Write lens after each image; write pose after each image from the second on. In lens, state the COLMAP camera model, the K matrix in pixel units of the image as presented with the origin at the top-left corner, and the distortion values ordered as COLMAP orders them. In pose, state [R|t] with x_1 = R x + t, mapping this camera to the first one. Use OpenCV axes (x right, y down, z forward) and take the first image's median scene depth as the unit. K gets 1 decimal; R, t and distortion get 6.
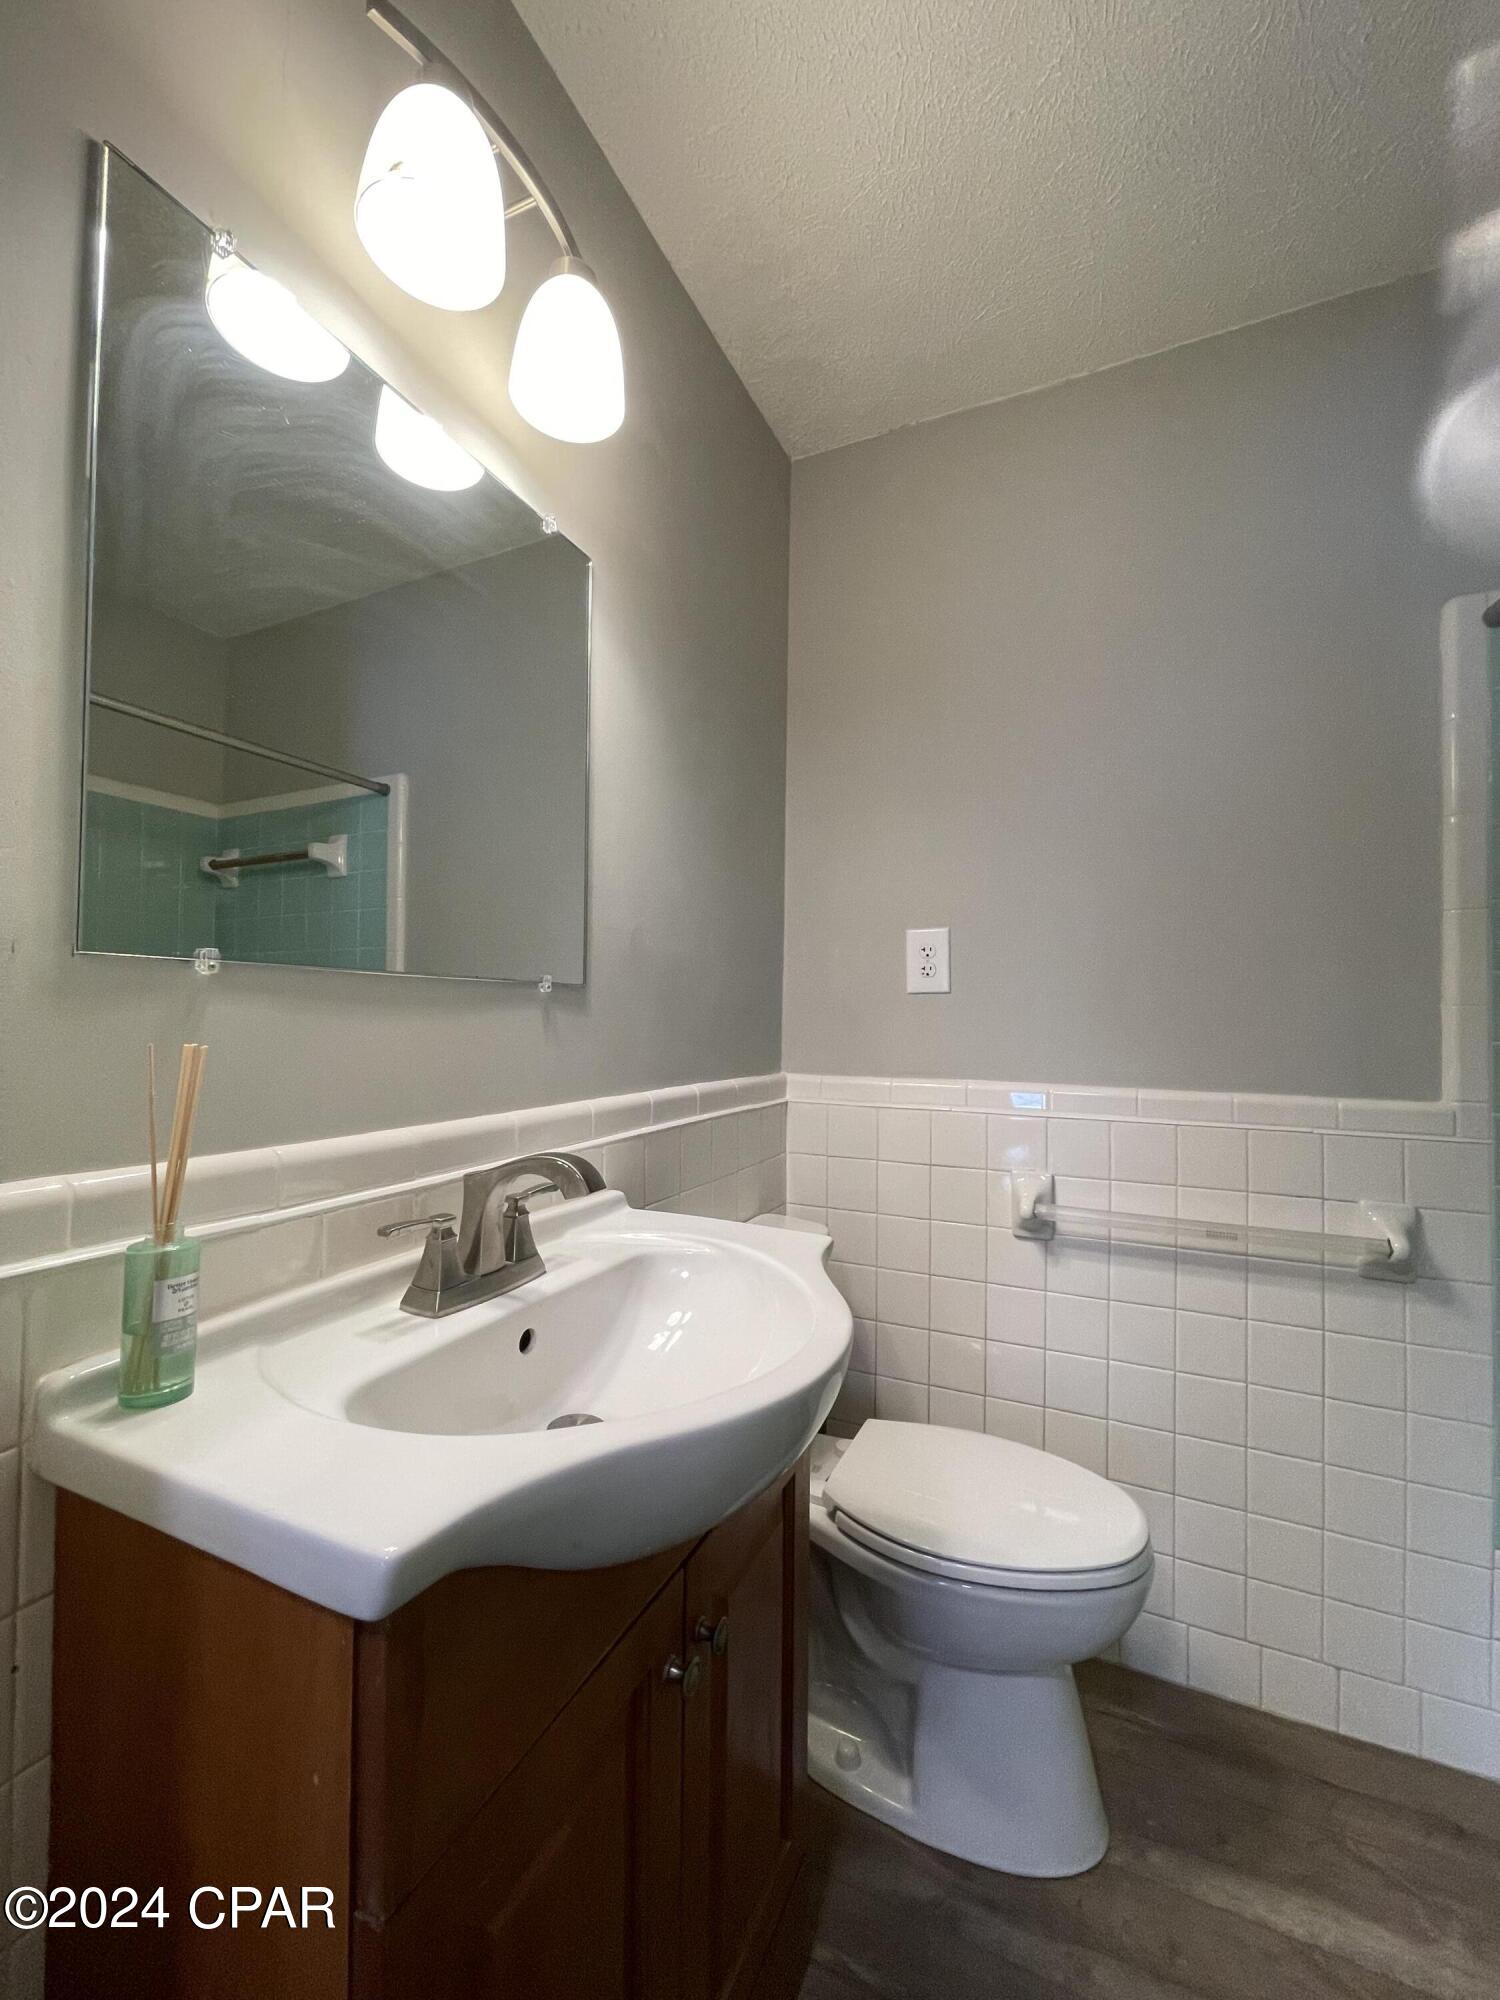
lens RADIAL K [[809.8, 0, 749.4], [0, 809.8, 1002.5], [0, 0, 1]] dist [0.003483, -0.000567]
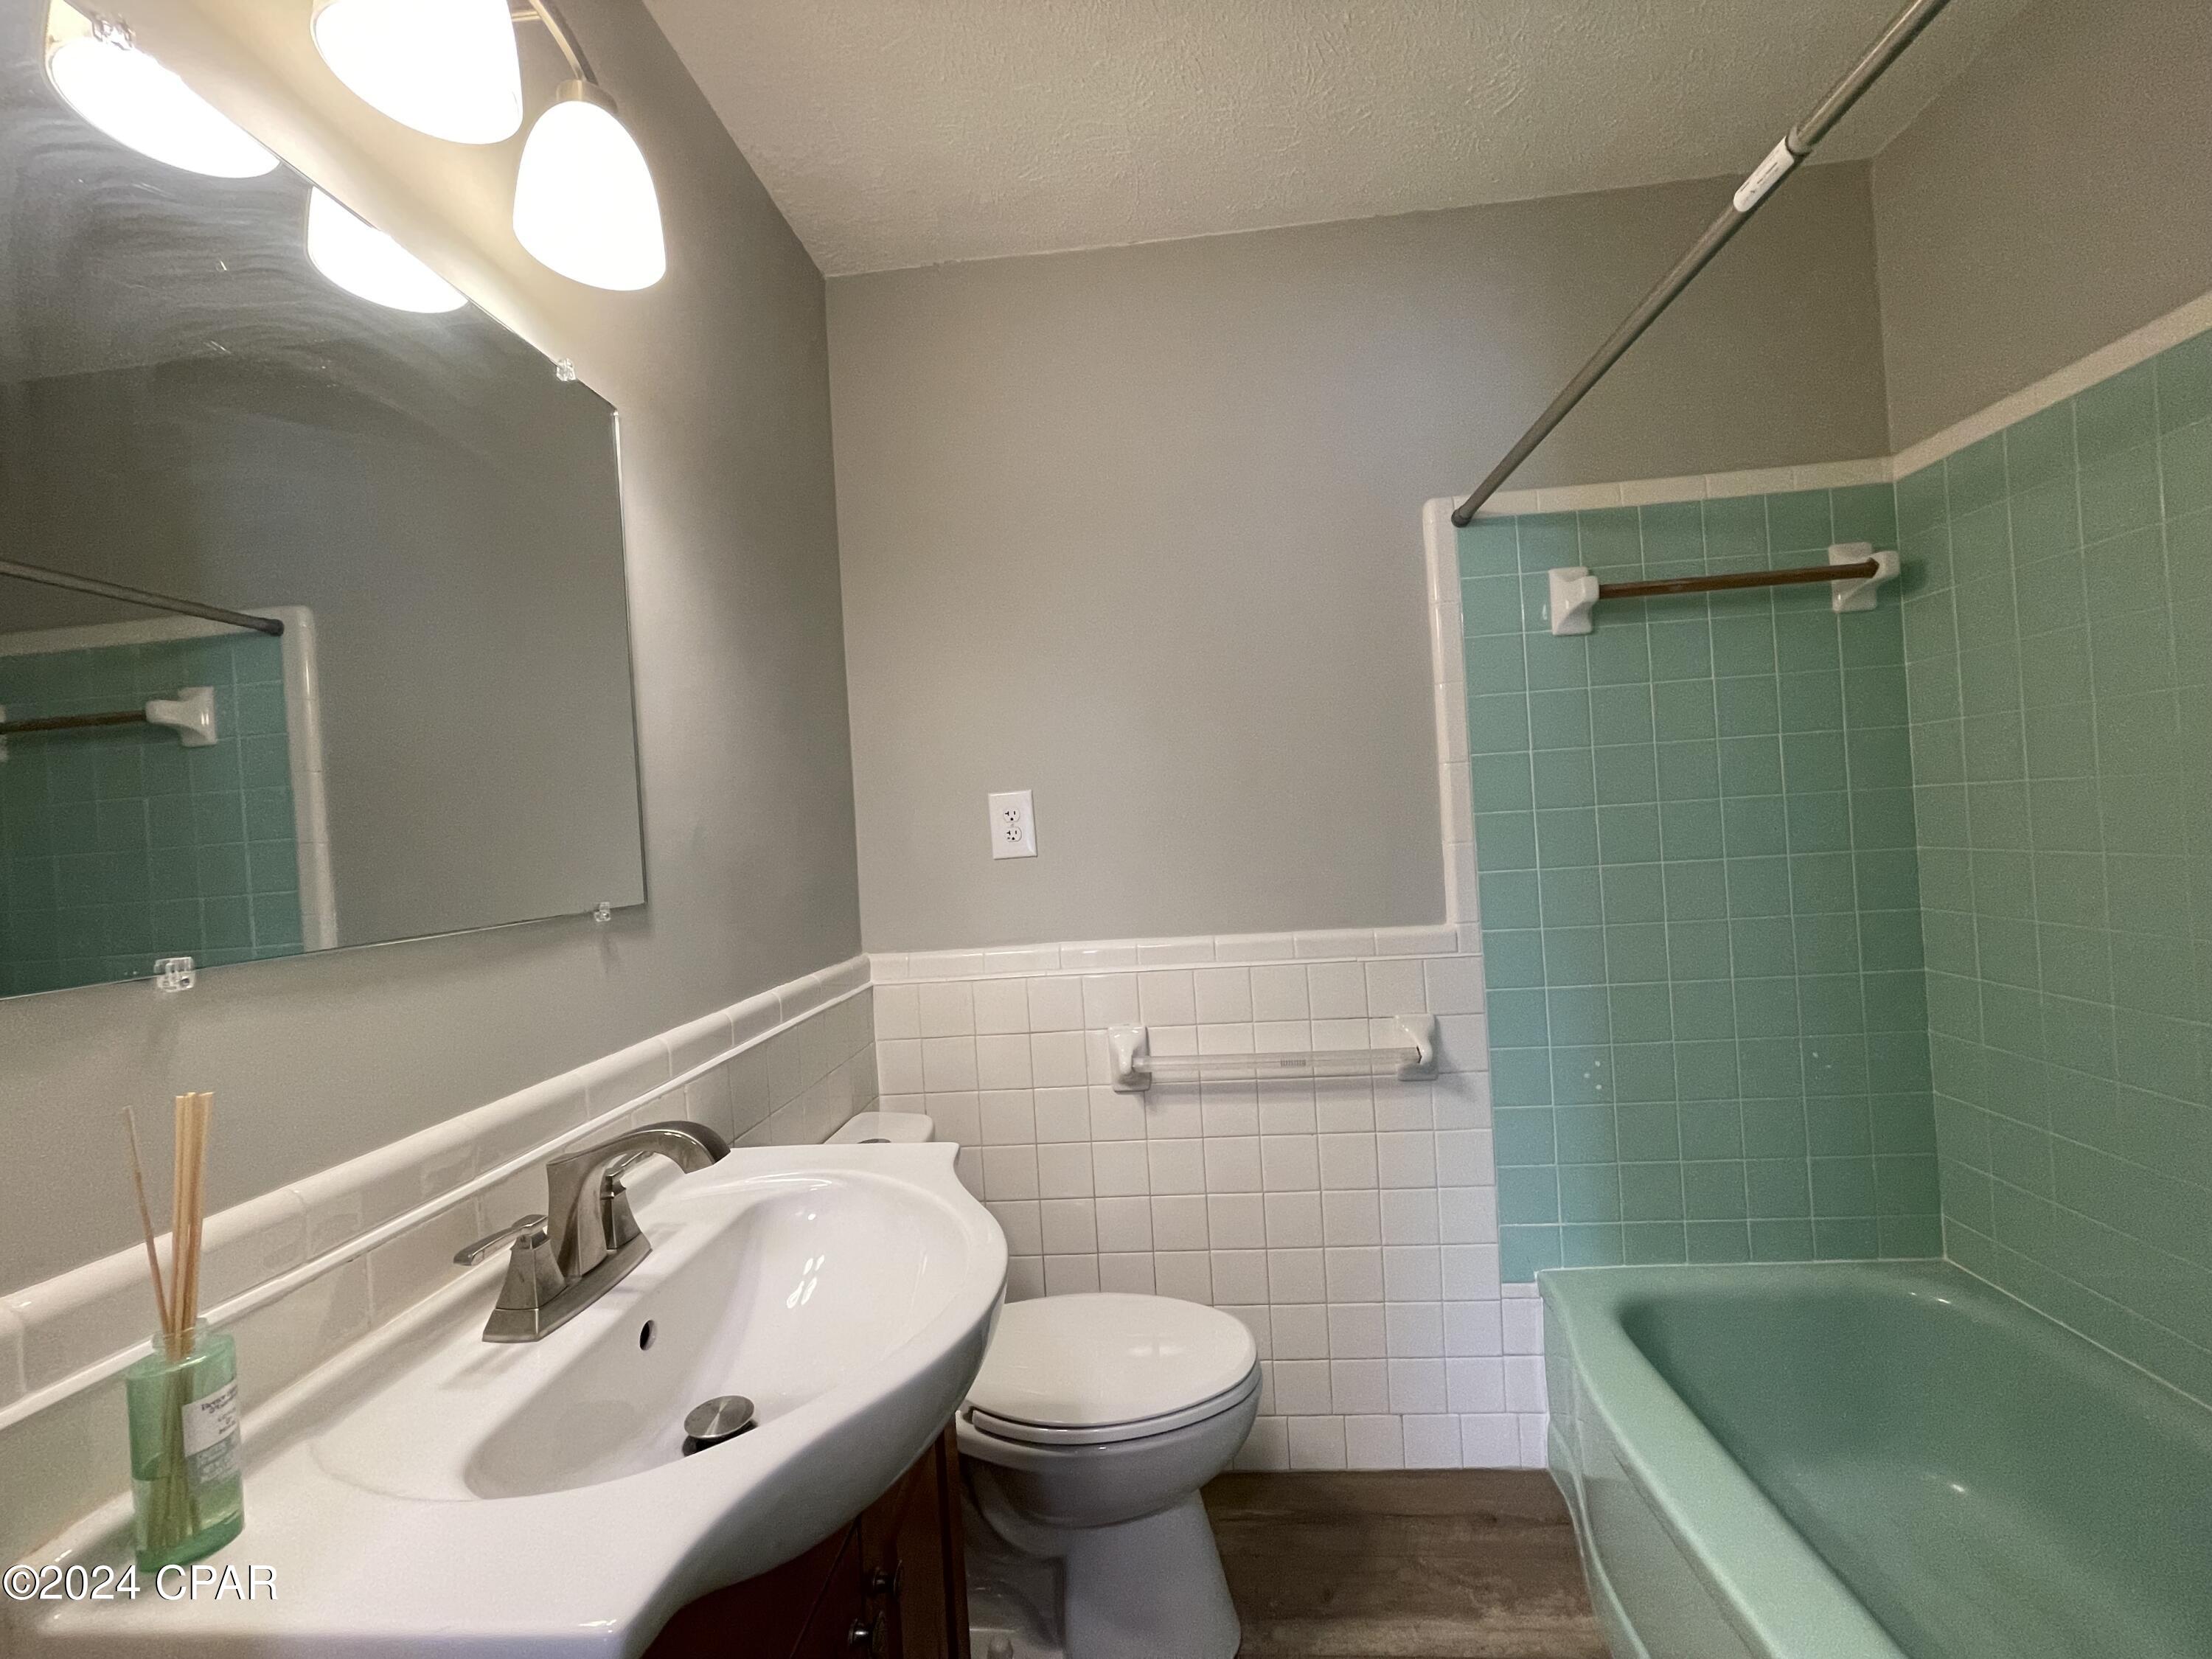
lens RADIAL K [[895.7, 0, 1101.3], [0, 895.7, 840.9], [0, 0, 1]] dist [0.003483, -0.000567]
pose [[0.936671, -0.072747, 0.342572, -0.068098], [0.066334, 0.997334, 0.030417, -0.080564], [-0.343871, -0.005767, 0.938999, -0.063072]]
